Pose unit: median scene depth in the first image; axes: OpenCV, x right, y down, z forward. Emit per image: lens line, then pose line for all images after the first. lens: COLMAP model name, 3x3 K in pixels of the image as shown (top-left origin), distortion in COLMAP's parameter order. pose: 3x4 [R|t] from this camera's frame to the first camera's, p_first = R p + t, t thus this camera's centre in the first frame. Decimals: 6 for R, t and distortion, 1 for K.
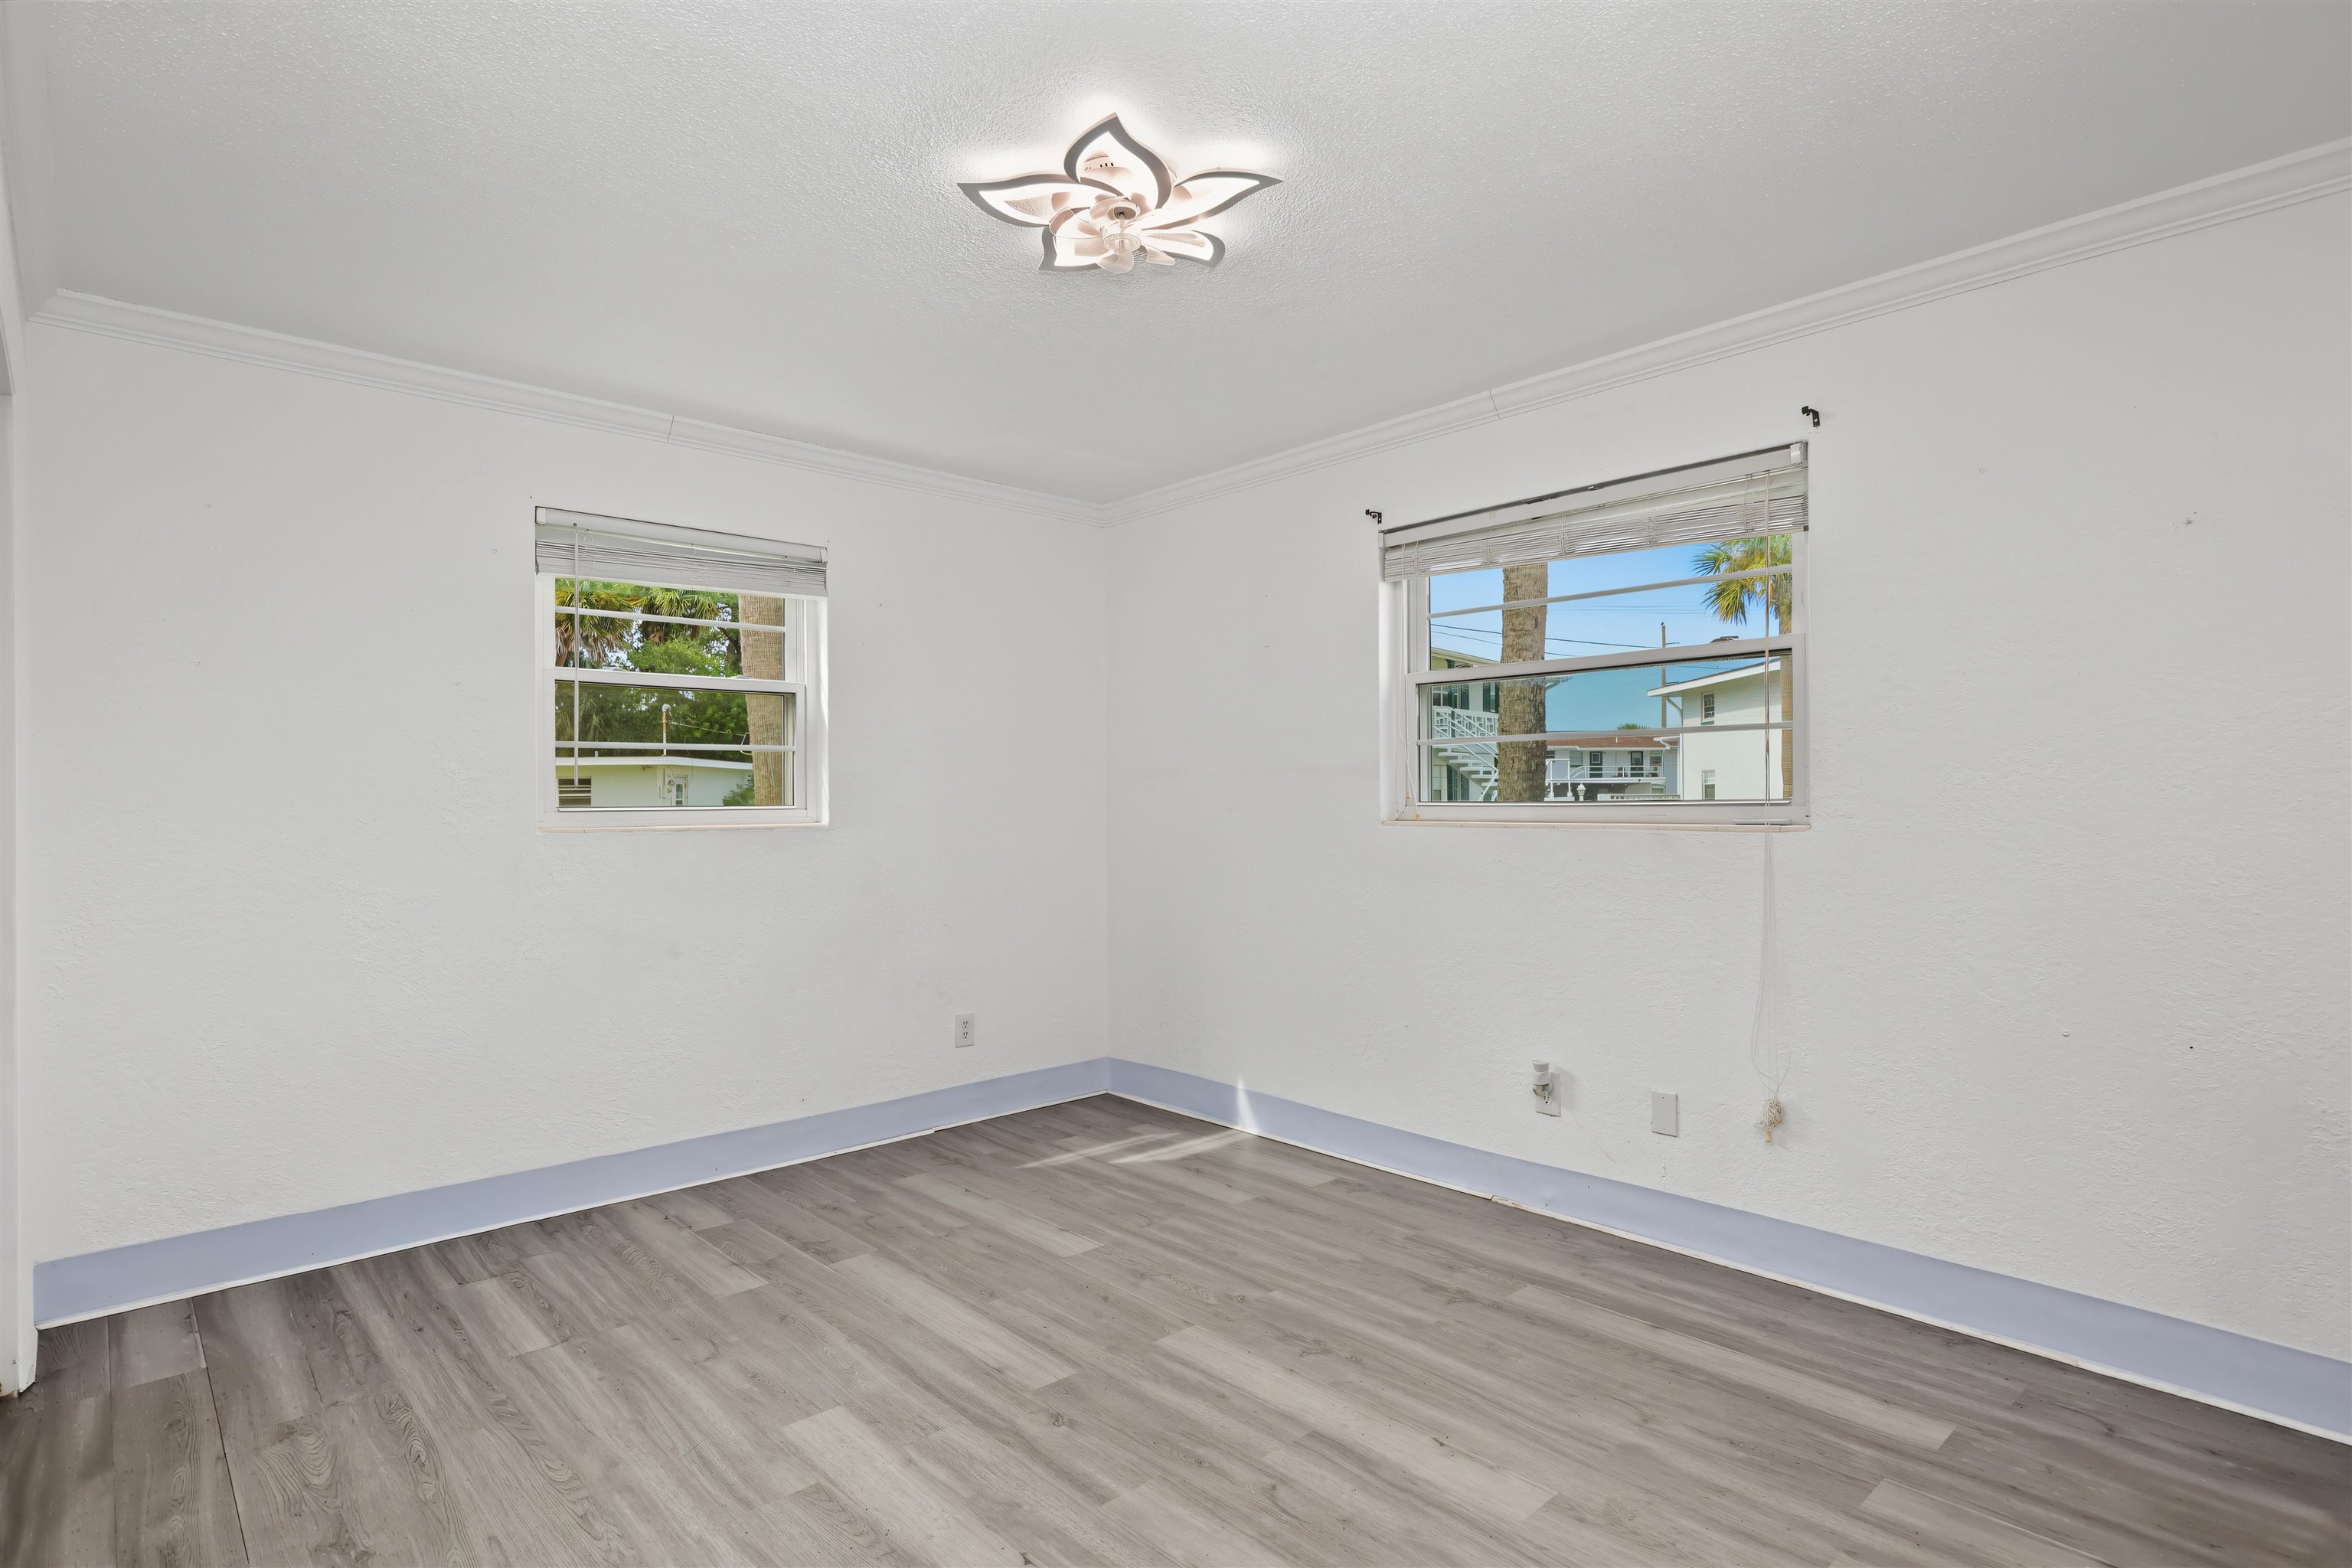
lens RADIAL K [[1213.8, 0, 1176.2], [0, 1213.8, 793.5], [0, 0, 1]] dist [0.002581, -0.000175]
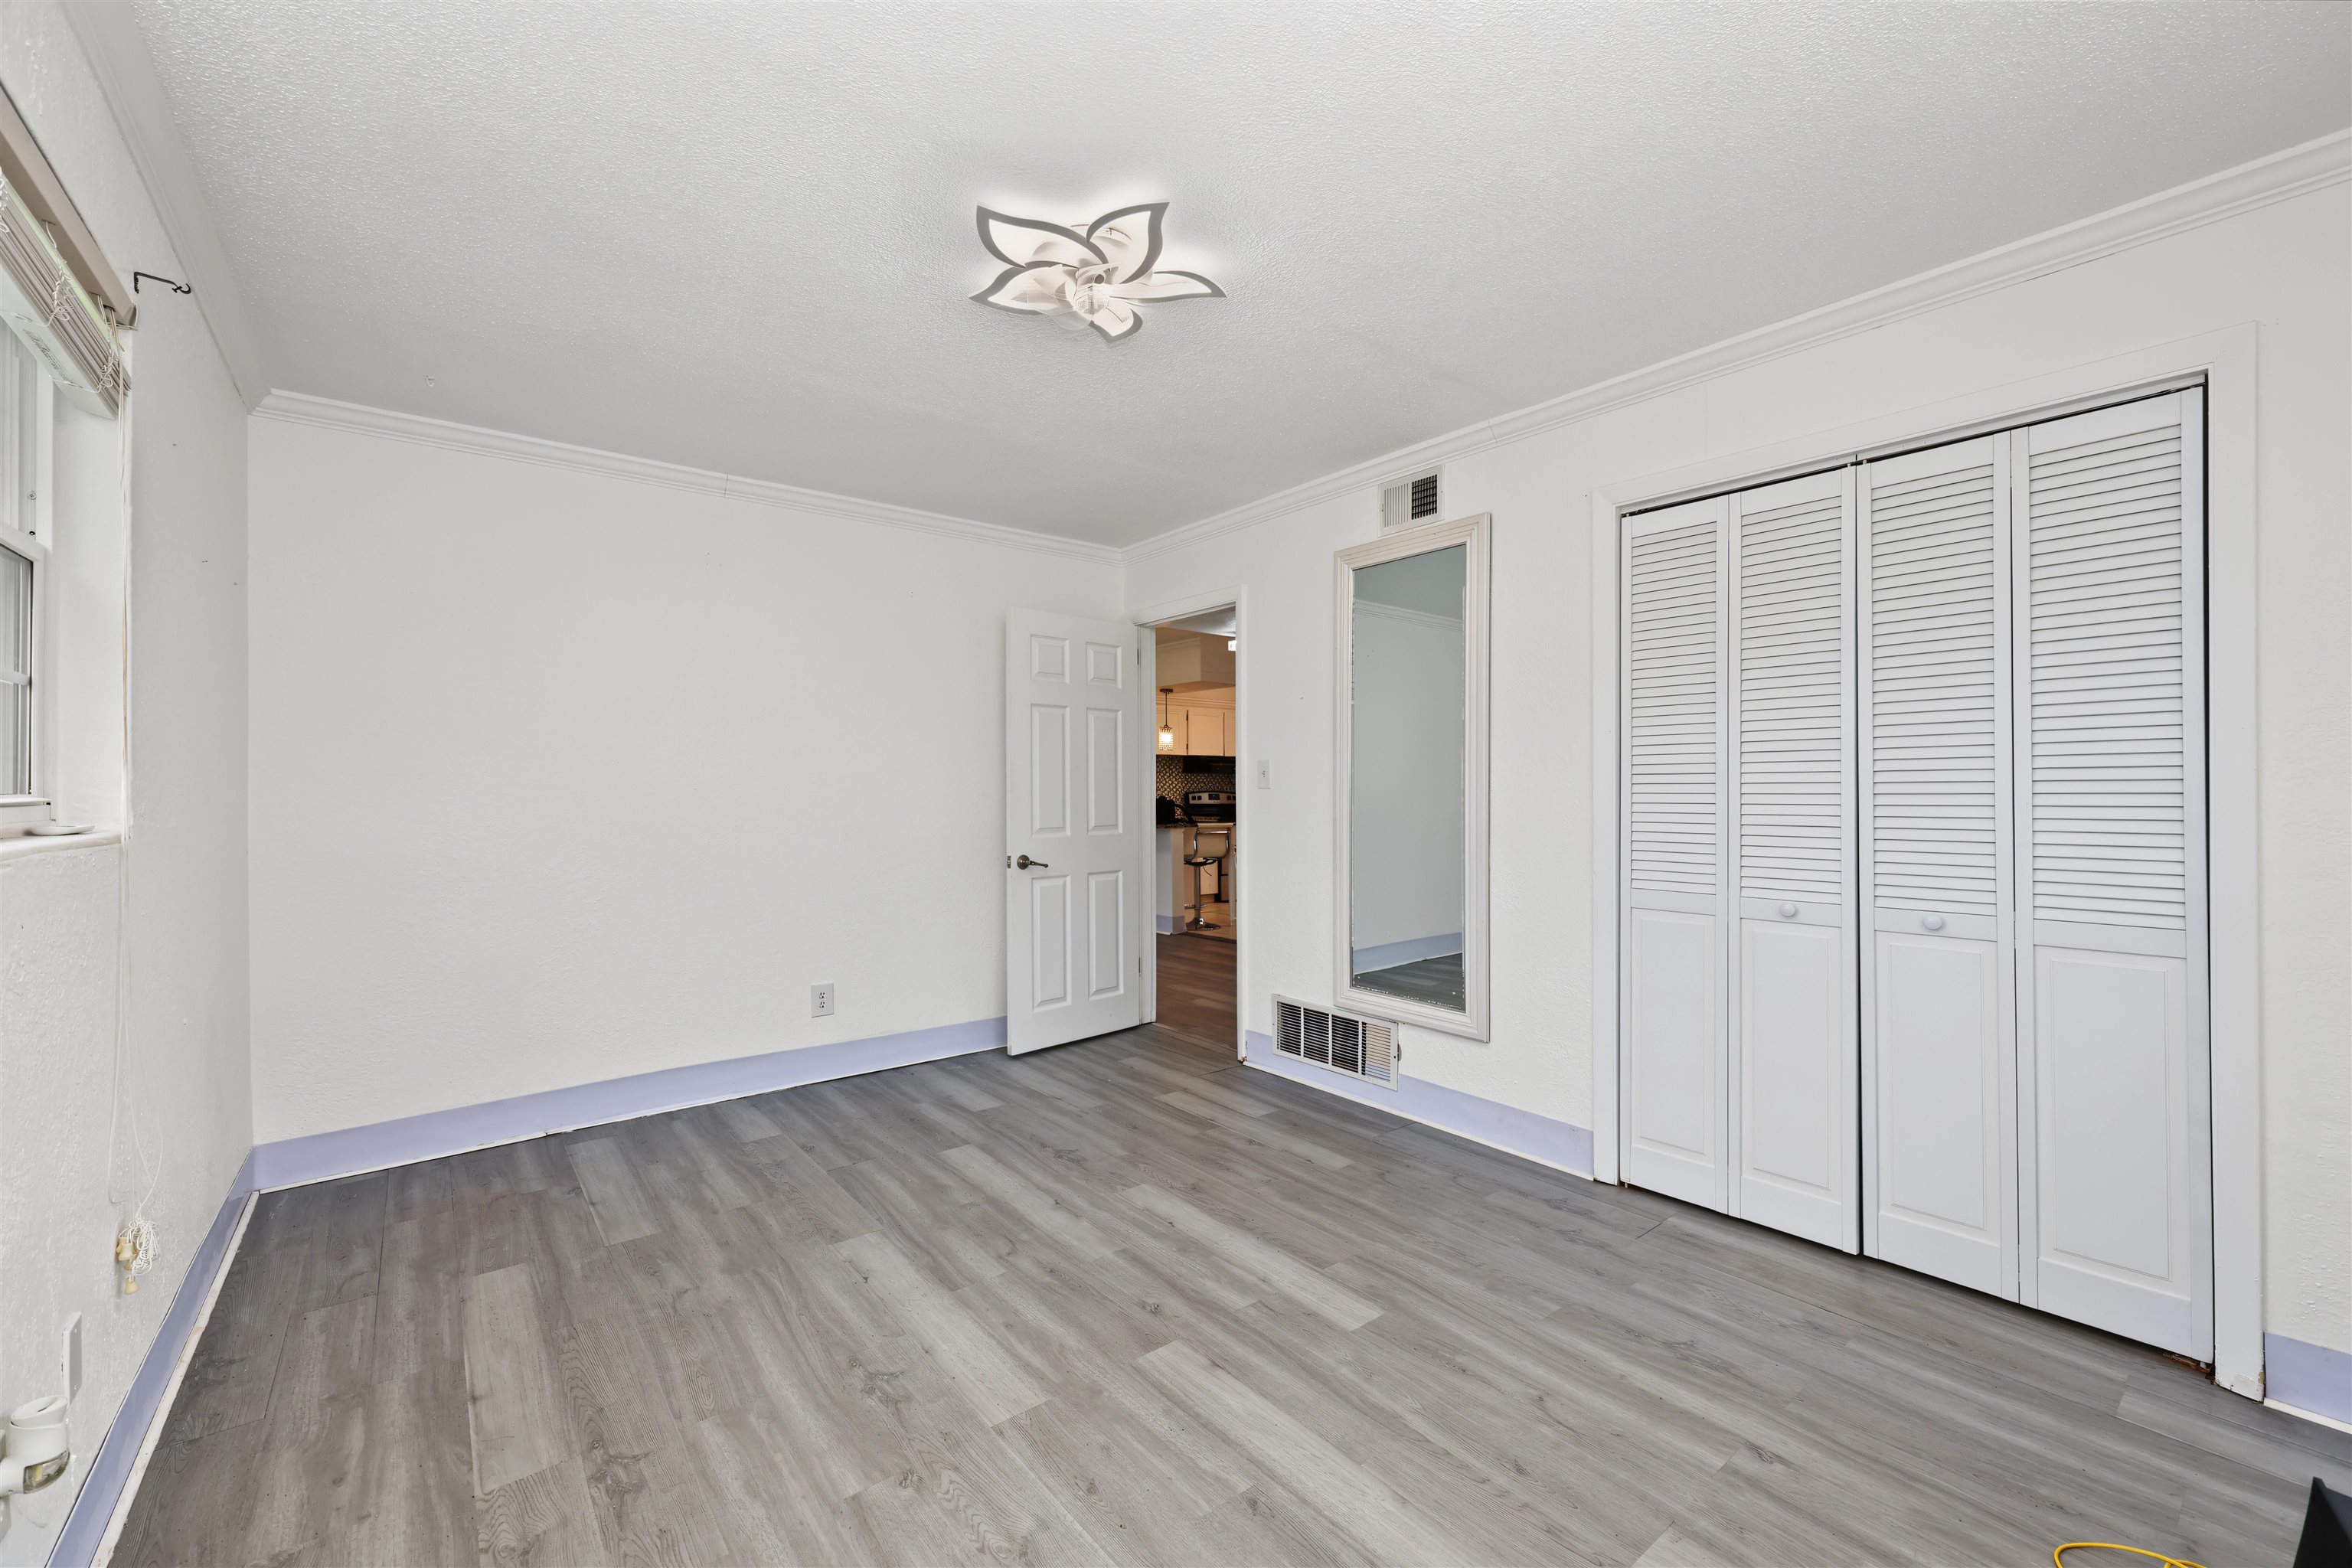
lens RADIAL K [[952.9, 0, 1184.8], [0, 952.9, 789.7], [0, 0, 1]] dist [0.002674, -0.000661]
pose [[-0.998424, 0.009768, 0.055267, -0.172143], [0.009279, 0.999916, -0.009096, 0.013587], [-0.055351, -0.008569, -0.998430, 1.819046]]
